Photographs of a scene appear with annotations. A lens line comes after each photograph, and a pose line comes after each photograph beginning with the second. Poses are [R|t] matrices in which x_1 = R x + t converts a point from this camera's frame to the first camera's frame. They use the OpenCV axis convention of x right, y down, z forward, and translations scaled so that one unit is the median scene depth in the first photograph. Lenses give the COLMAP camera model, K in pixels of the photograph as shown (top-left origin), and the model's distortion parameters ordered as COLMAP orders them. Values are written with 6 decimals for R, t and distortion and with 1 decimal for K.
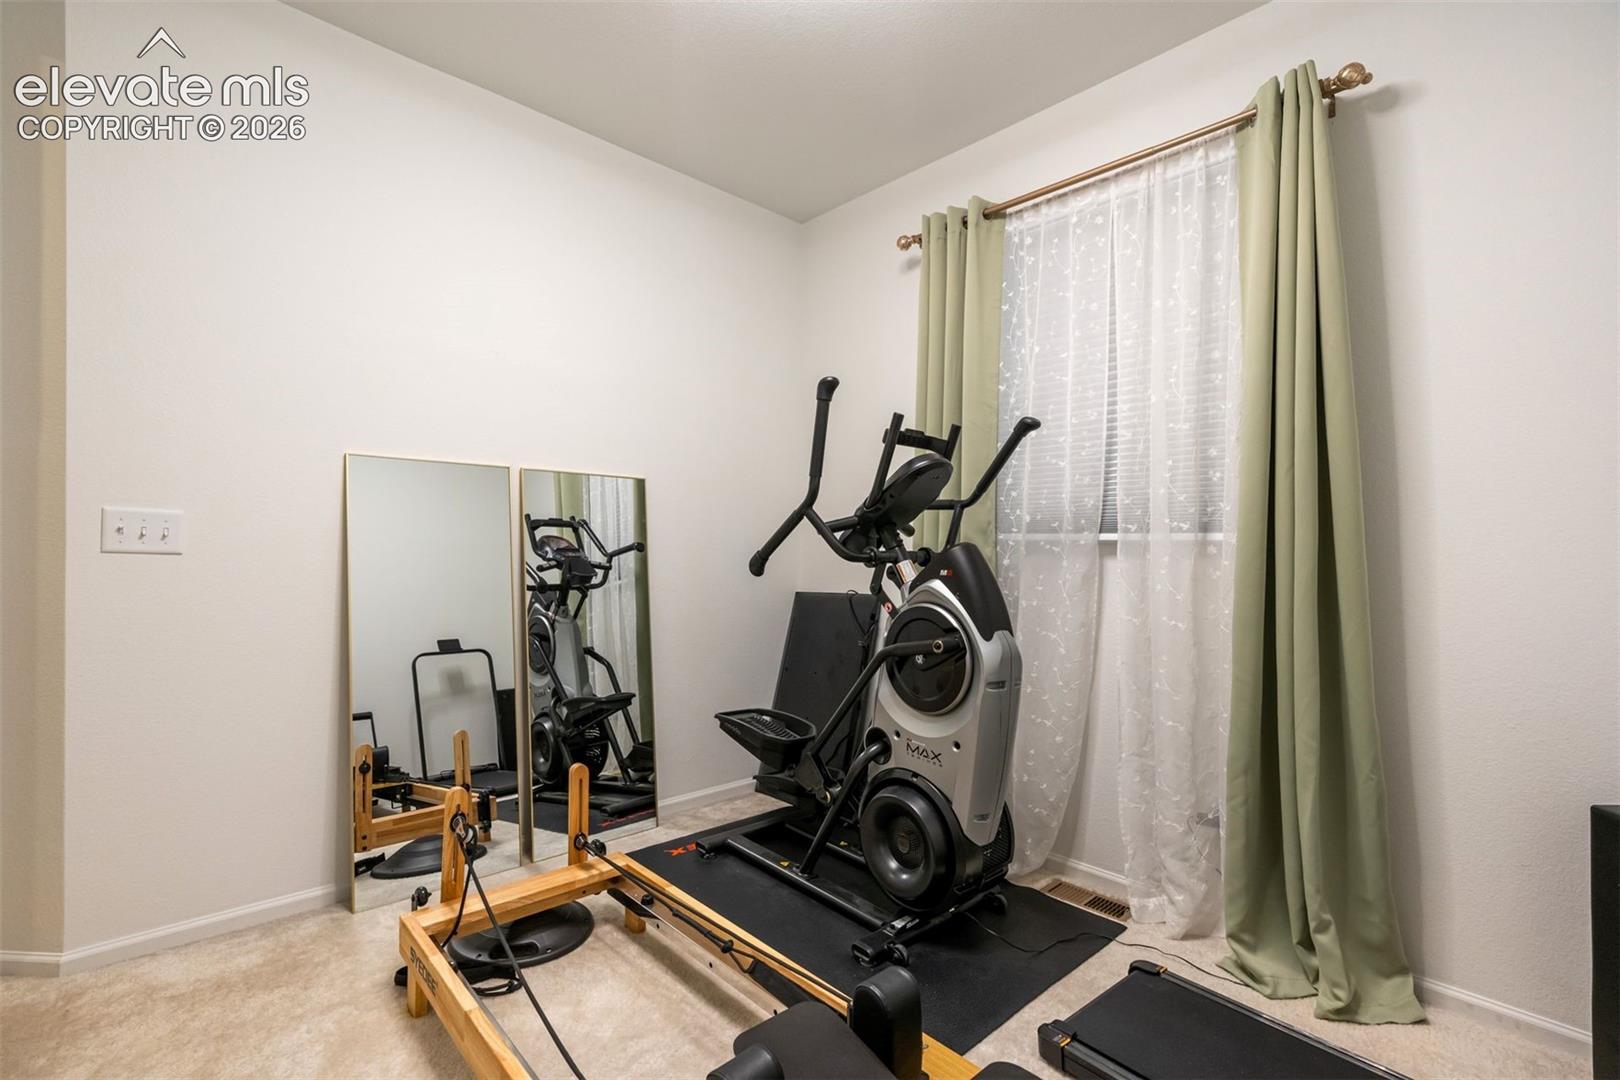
lens RADIAL K [[755.6, 0, 811.3], [0, 755.6, 533.6], [0, 0, 1]] dist [-0.048646, 0.027998]
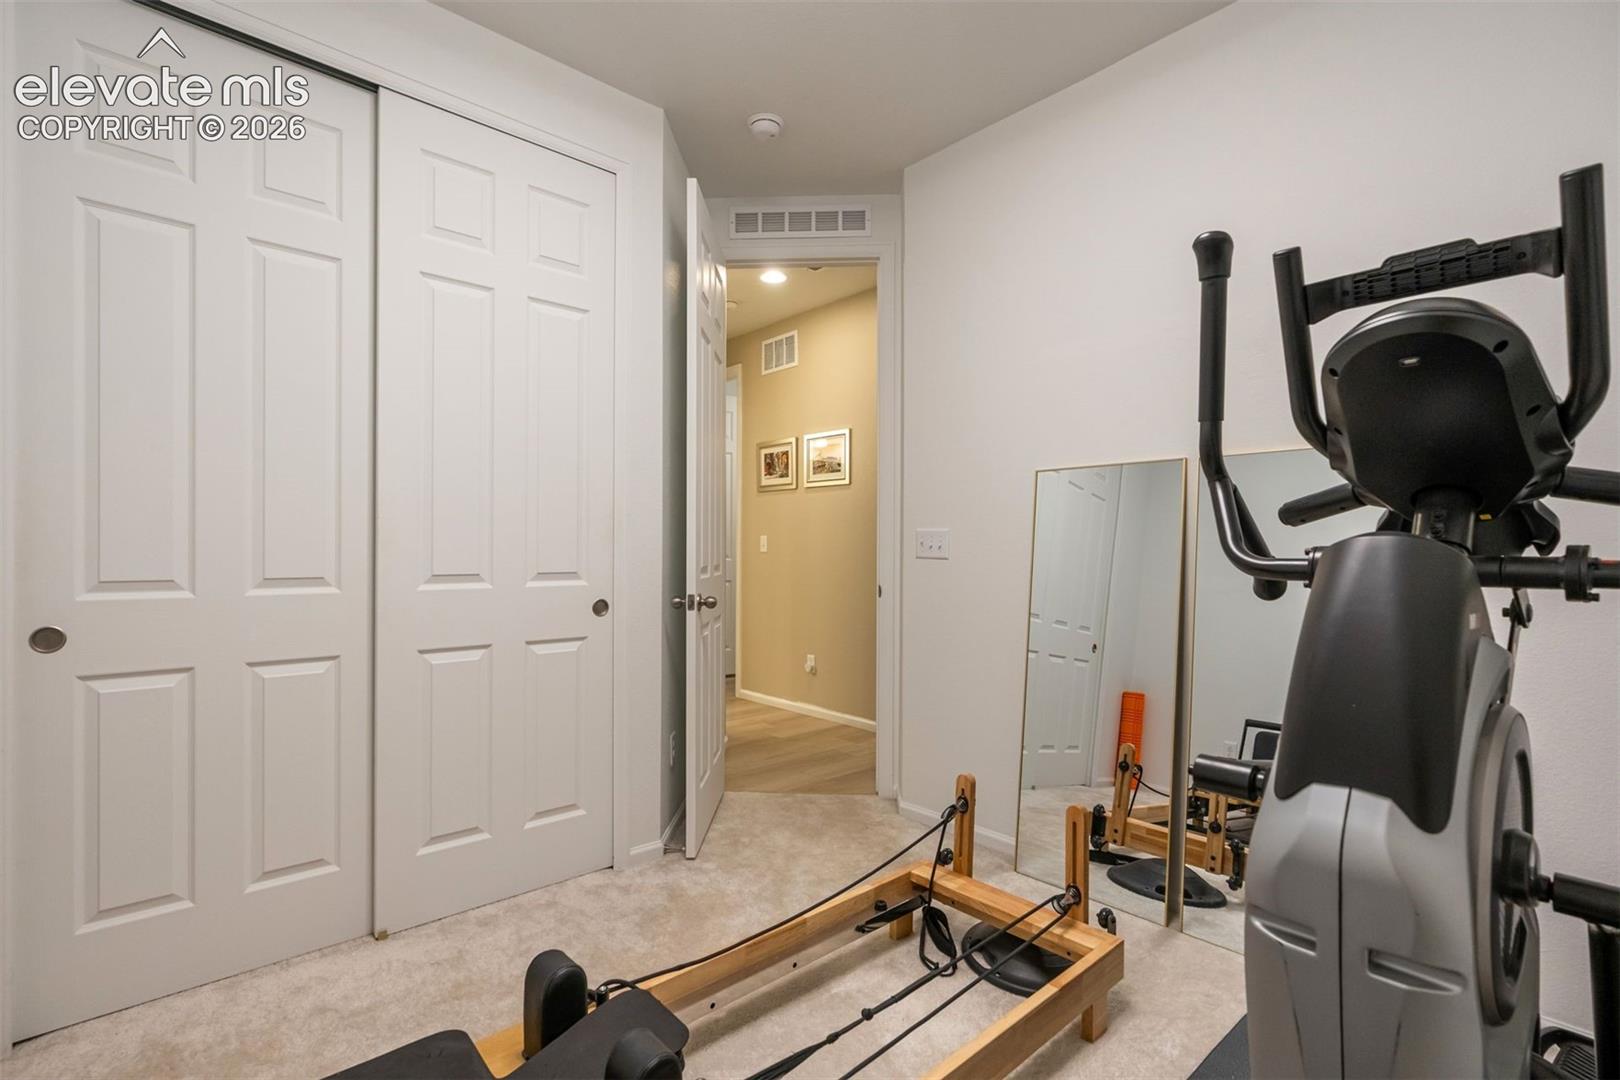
lens RADIAL K [[755.6, 0, 811.3], [0, 755.6, 533.6], [0, 0, 1]] dist [-0.048646, 0.027998]
pose [[-0.045148, -0.026368, -0.998632, 0.621680], [0.016545, 0.999495, -0.027138, 0.015637], [0.998843, -0.017747, -0.044689, 0.820559]]
